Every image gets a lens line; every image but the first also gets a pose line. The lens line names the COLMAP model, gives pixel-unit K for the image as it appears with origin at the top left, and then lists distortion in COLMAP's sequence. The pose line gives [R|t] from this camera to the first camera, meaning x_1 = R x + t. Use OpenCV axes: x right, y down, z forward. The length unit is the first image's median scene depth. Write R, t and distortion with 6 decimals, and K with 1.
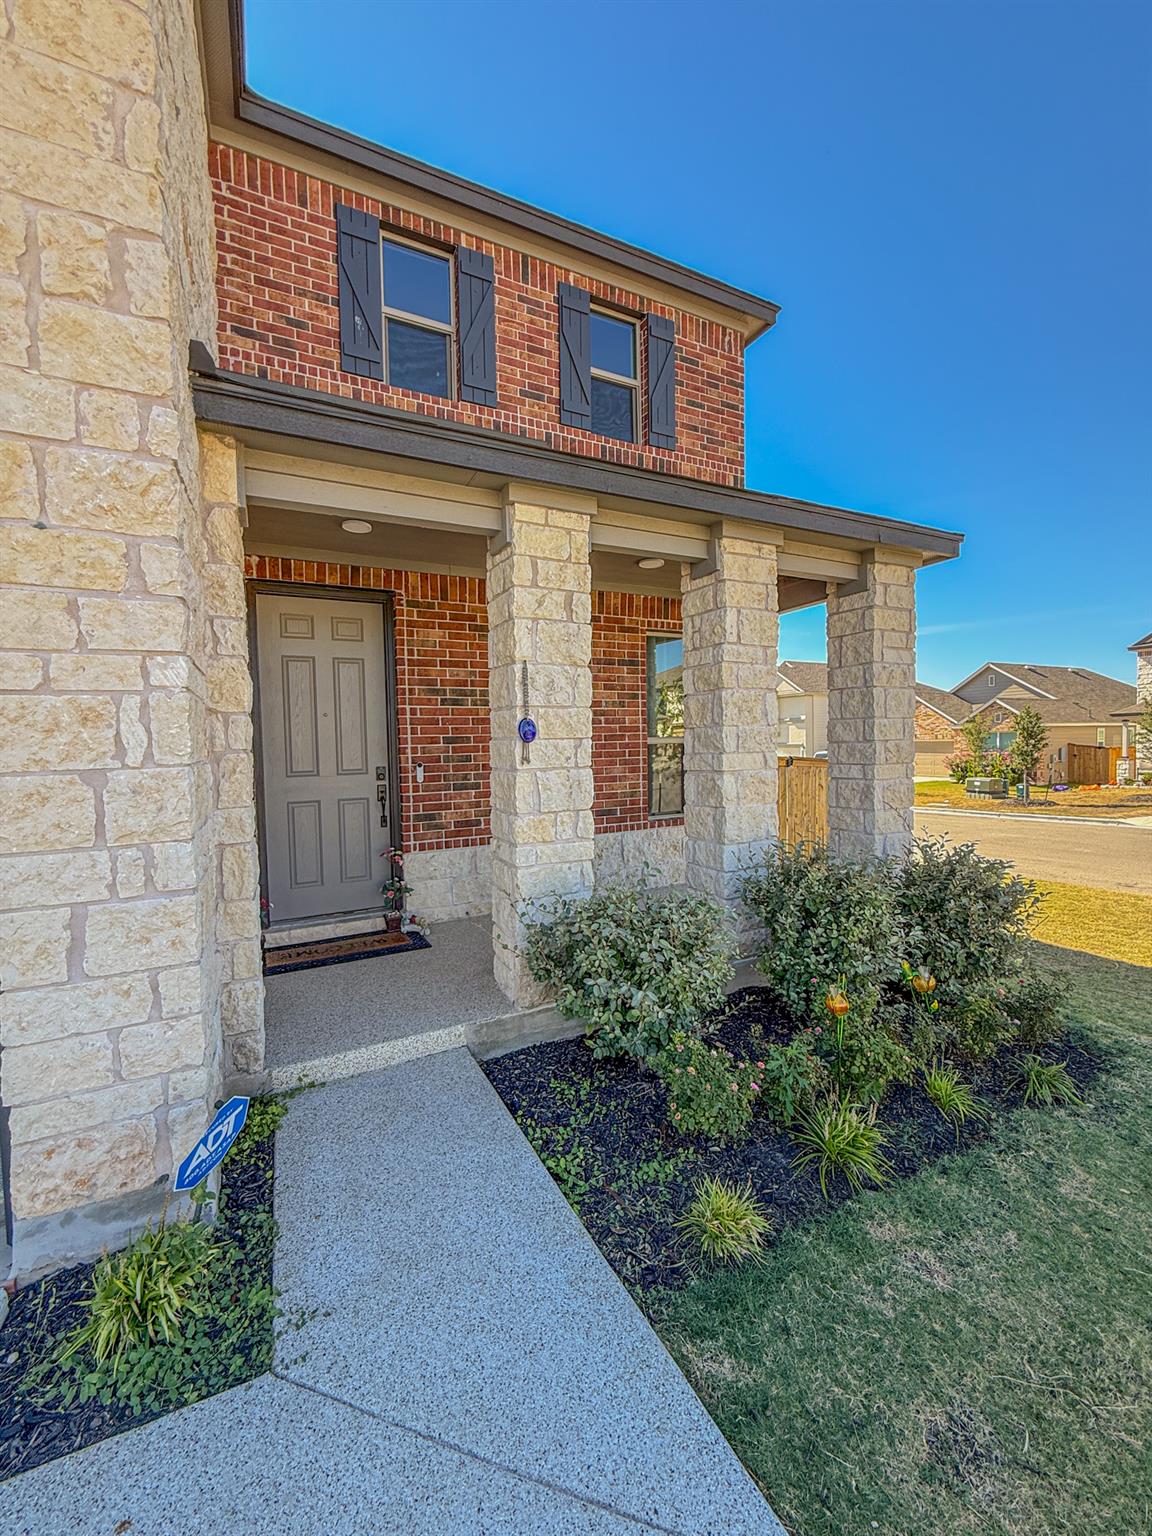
lens RADIAL K [[615.4, 0, 575.3], [0, 615.4, 766.8], [0, 0, 1]] dist [-0.000822, 0.000339]
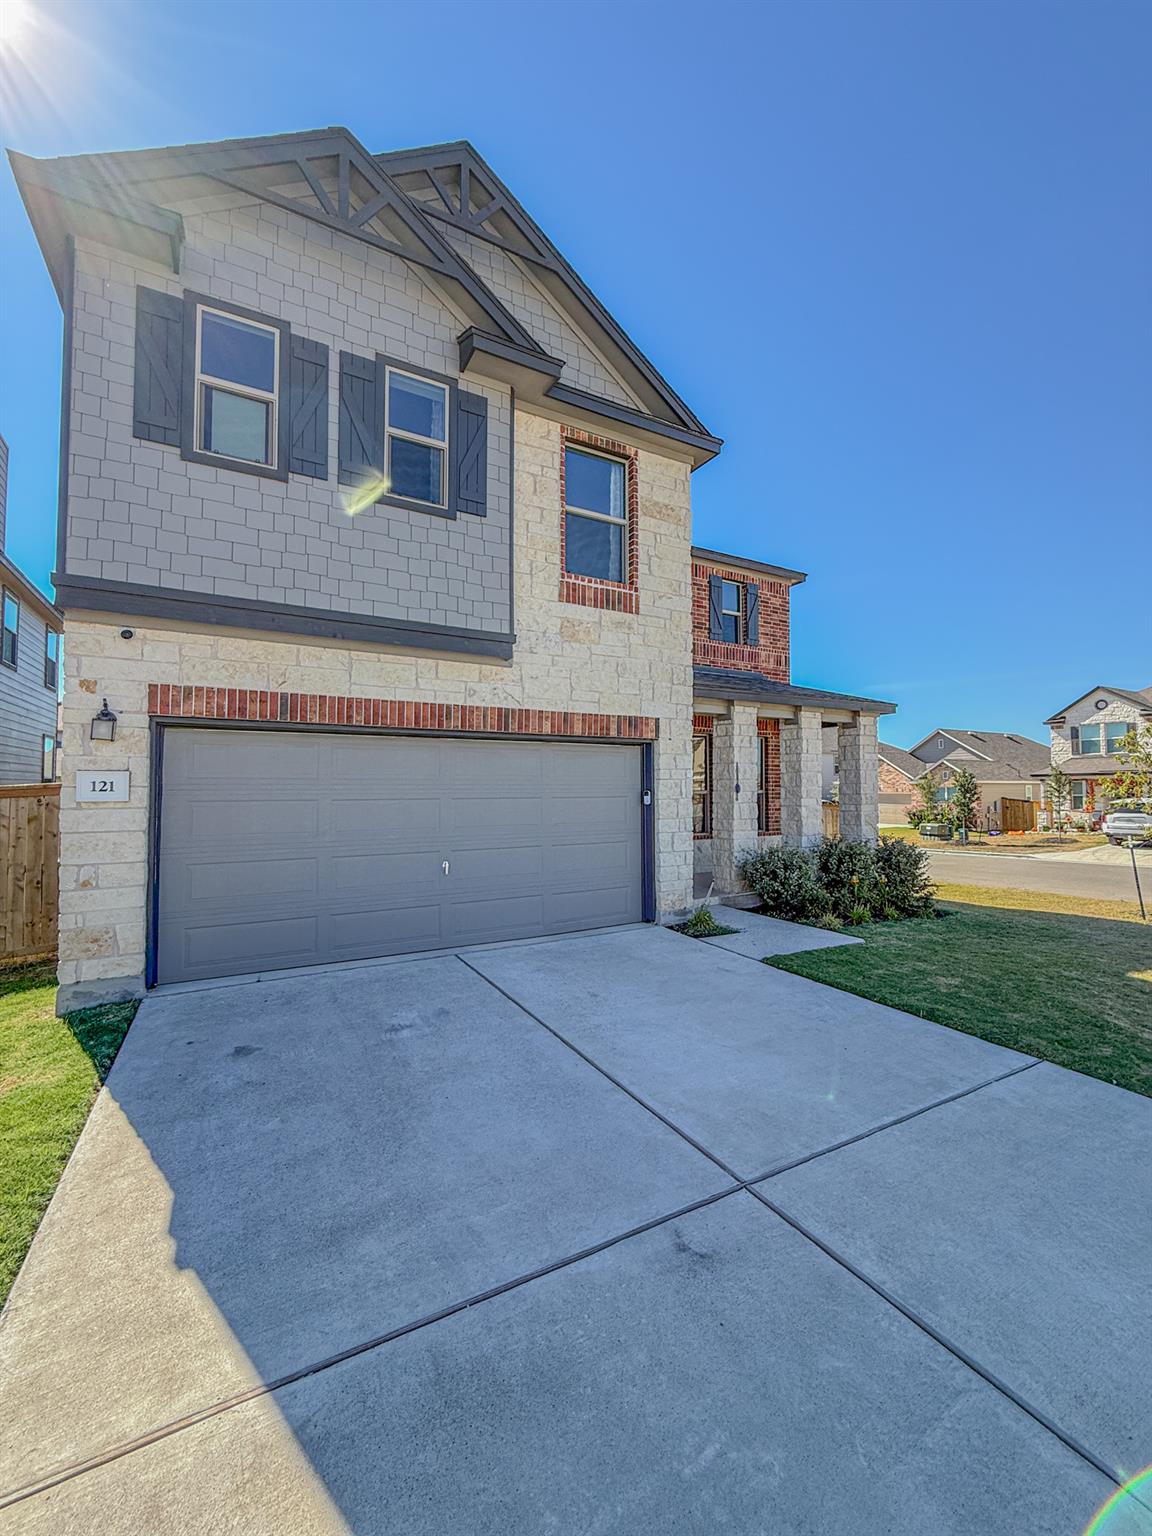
lens RADIAL K [[615.4, 0, 567.7], [0, 615.4, 768.4], [0, 0, 1]] dist [-0.000822, 0.000339]
pose [[0.999176, 0.020215, 0.035185, -0.641903], [-0.017661, 0.997289, -0.071428, 0.041899], [-0.036534, 0.070748, 0.996825, -1.164805]]
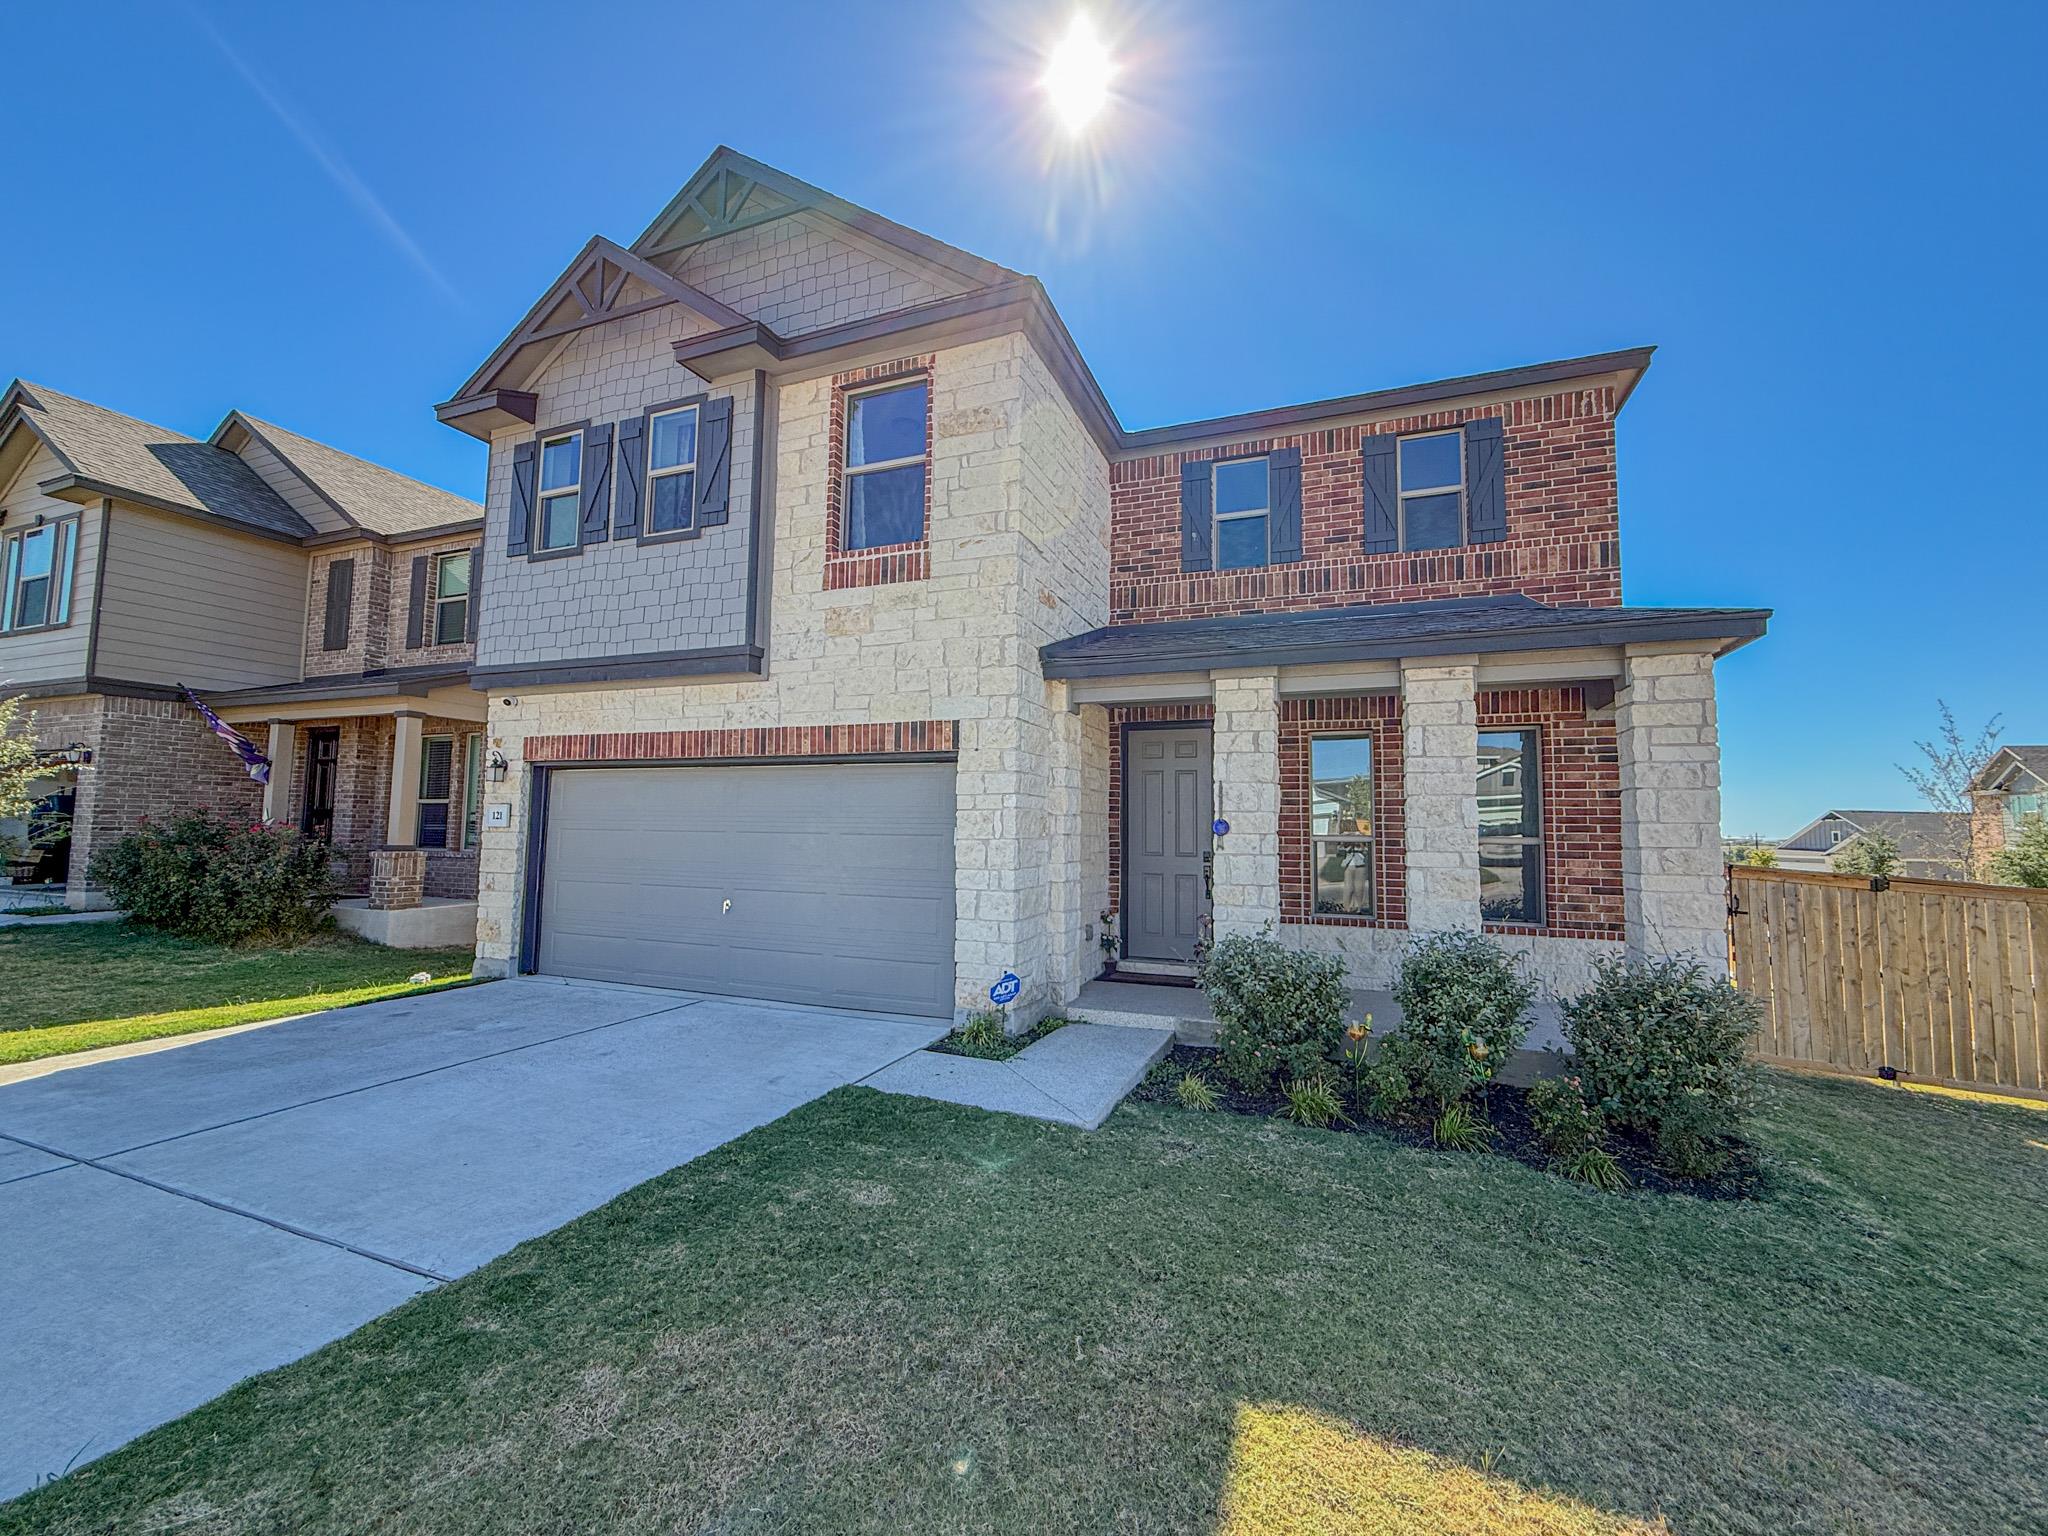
lens RADIAL K [[820.6, 0, 1016.1], [0, 820.6, 773.2], [0, 0, 1]] dist [-0.000822, 0.000339]
pose [[0.661099, -0.024024, -0.749914, 0.759119], [-0.058823, 0.994751, -0.083725, 0.004064], [0.747990, 0.099463, 0.656215, -0.481825]]
